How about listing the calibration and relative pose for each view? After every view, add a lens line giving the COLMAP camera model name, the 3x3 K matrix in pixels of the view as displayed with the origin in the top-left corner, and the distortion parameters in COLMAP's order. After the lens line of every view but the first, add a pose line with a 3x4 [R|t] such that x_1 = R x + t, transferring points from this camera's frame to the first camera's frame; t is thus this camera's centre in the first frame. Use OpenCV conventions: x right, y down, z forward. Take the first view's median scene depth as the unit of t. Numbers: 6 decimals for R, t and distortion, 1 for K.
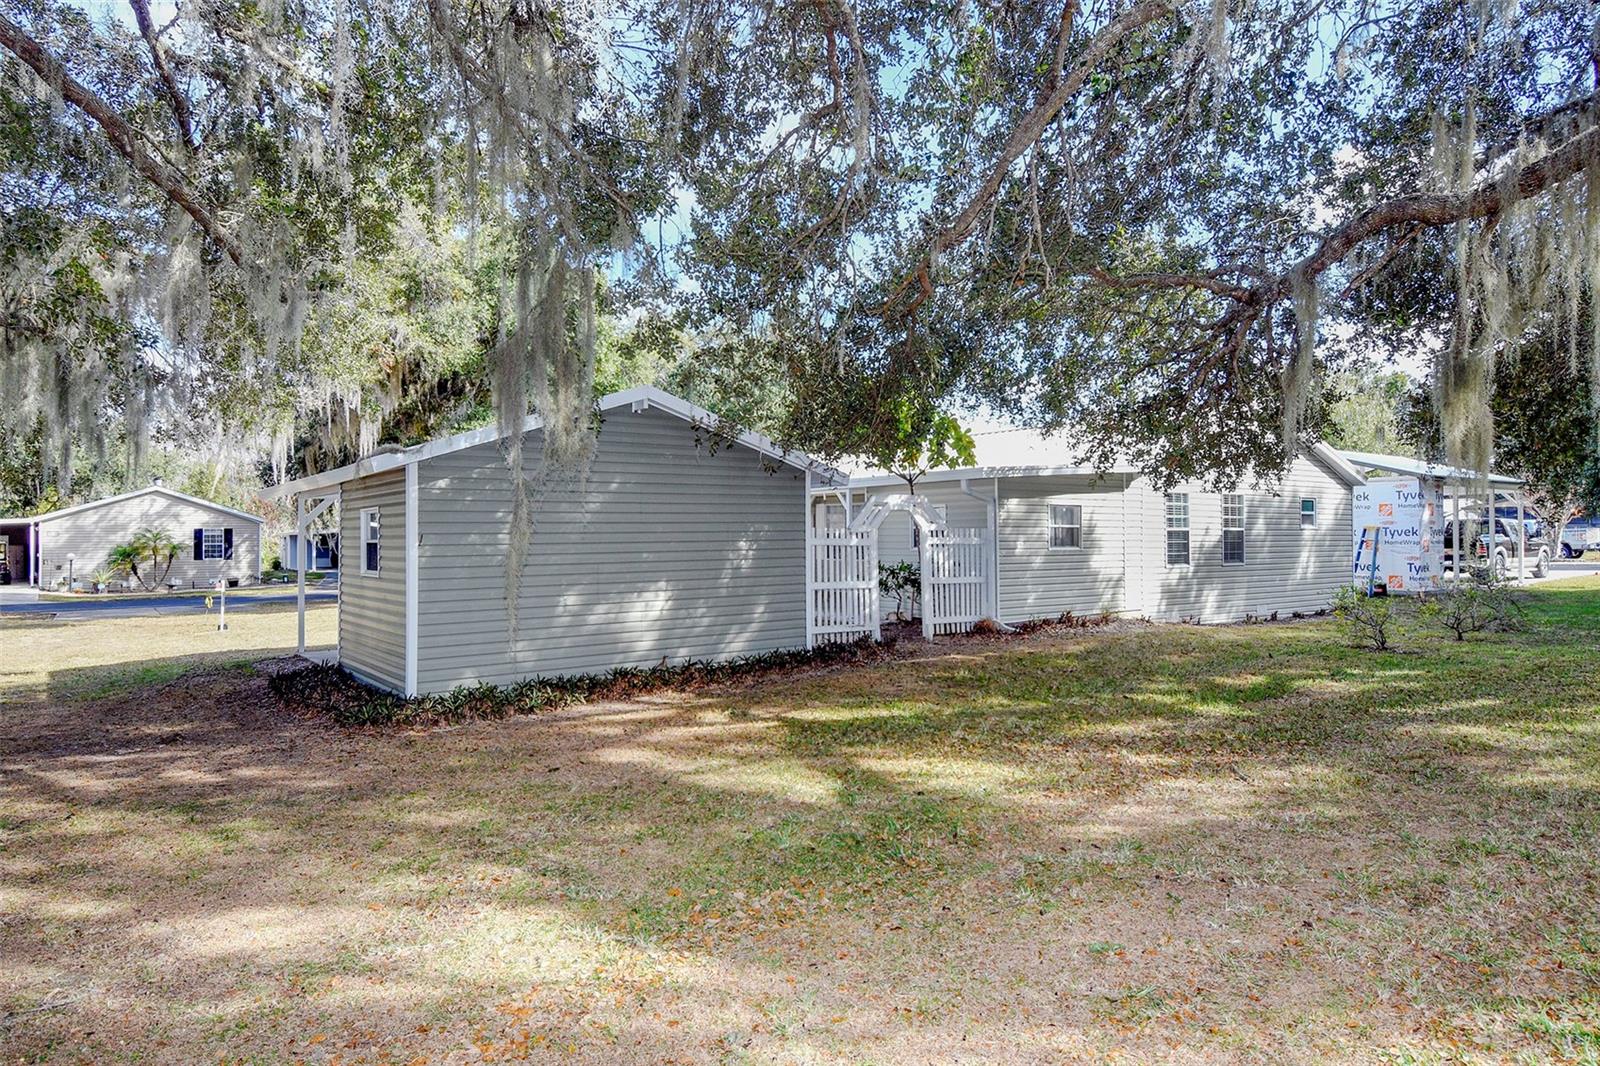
lens RADIAL K [[978.0, 0, 799.0], [0, 978.0, 535.7], [0, 0, 1]] dist [0.002545, 0.000246]
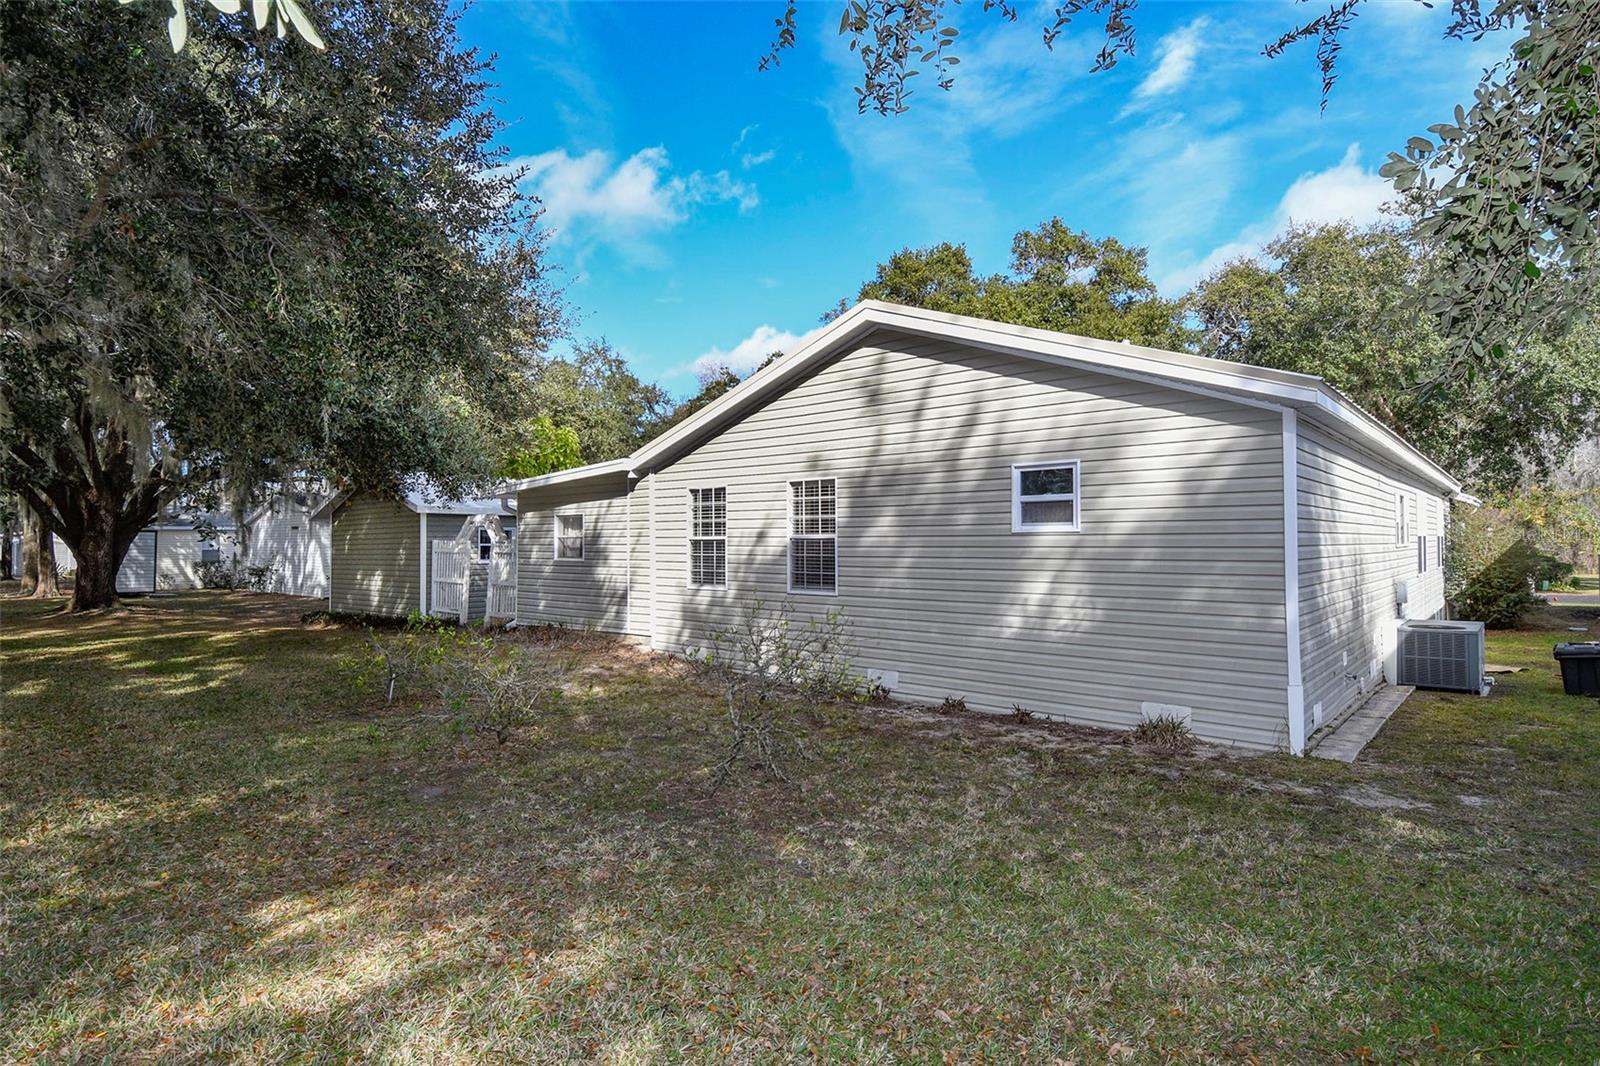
lens RADIAL K [[866.1, 0, 801.0], [0, 866.1, 533.6], [0, 0, 1]] dist [-0.001299, -0.000027]
pose [[0.247497, -0.007154, -0.968862, 1.058655], [0.008943, 0.999947, -0.005099, -0.005440], [0.968847, -0.007402, 0.247548, 0.912414]]
